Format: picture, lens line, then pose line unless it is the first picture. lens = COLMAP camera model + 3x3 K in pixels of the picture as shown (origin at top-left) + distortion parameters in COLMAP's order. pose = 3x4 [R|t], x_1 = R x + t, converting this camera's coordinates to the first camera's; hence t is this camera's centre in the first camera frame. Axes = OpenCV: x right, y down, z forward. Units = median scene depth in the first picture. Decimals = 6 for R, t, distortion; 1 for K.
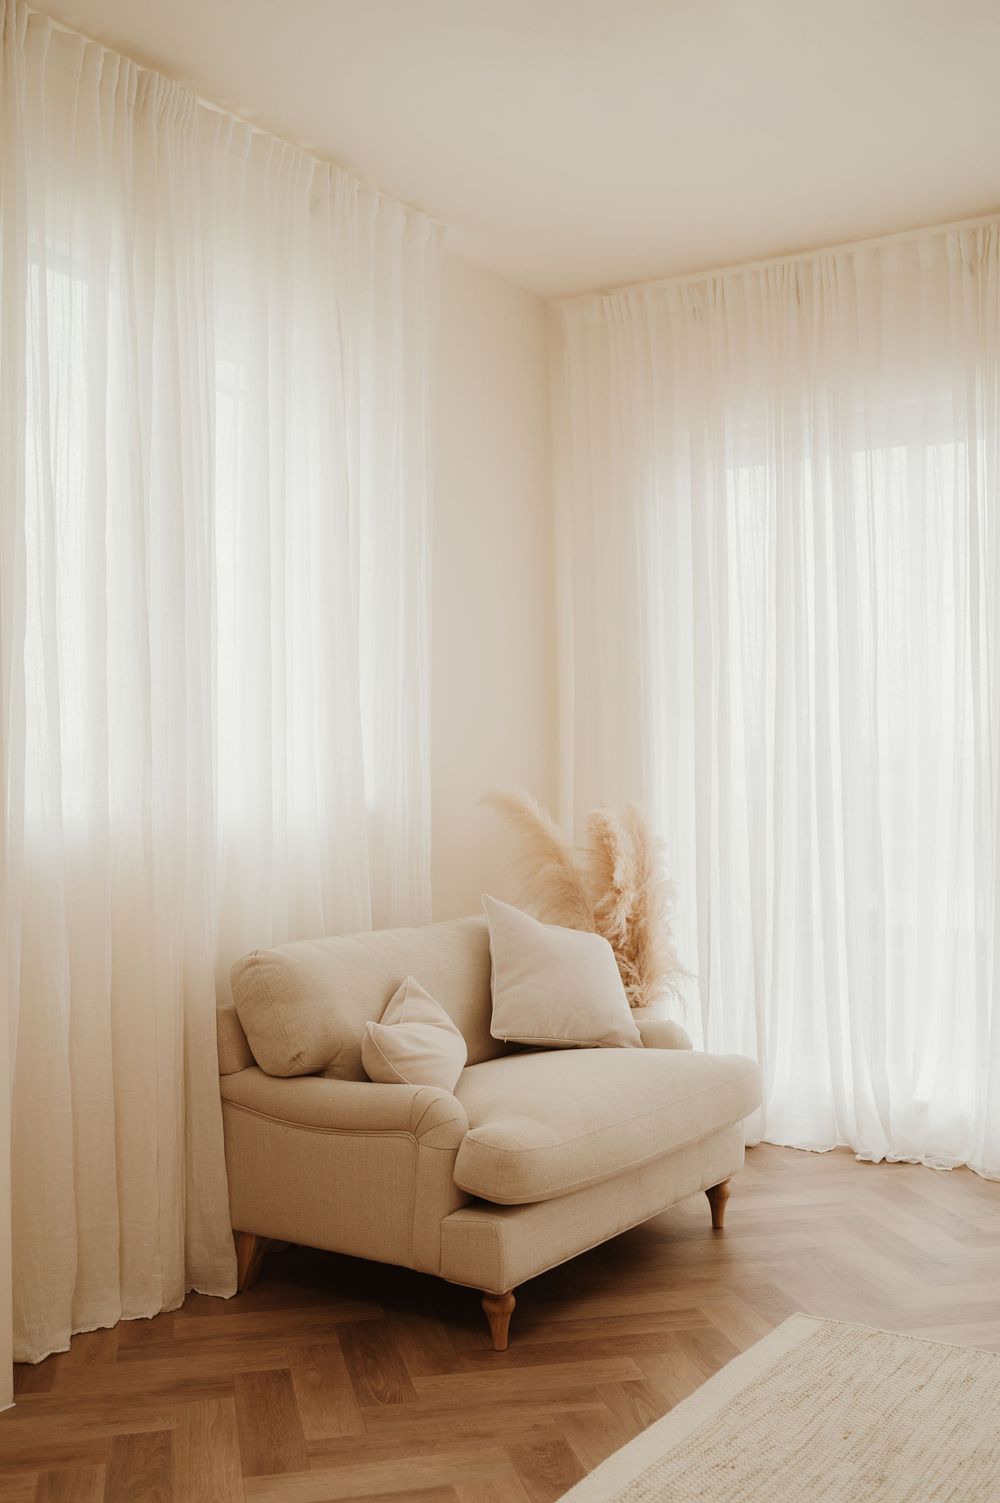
lens RADIAL K [[1496.0, 0, 500.0], [0, 1496.0, 751.5], [0, 0, 1]] dist [-0.007582, -0.002306]
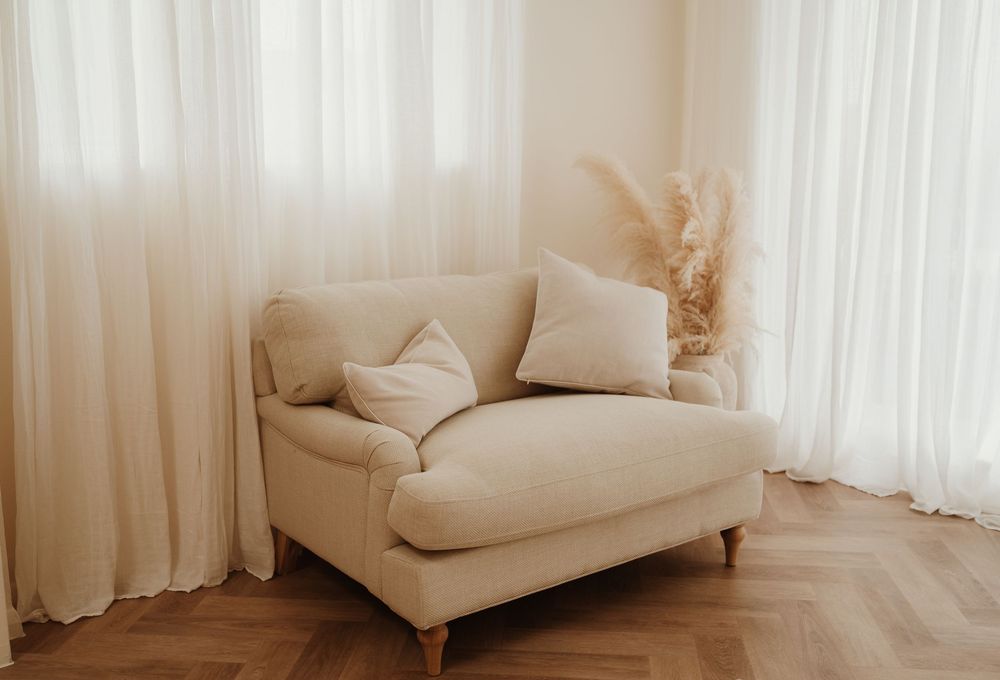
lens RADIAL K [[1005.9, 0, 500.0], [0, 1005.9, 340.0], [0, 0, 1]] dist [0.010192, -0.000560]
pose [[0.953729, 0.067305, -0.293037, 0.195100], [-0.009058, 0.980613, 0.195746, 0.019091], [0.300531, -0.184035, 0.935849, 0.309758]]
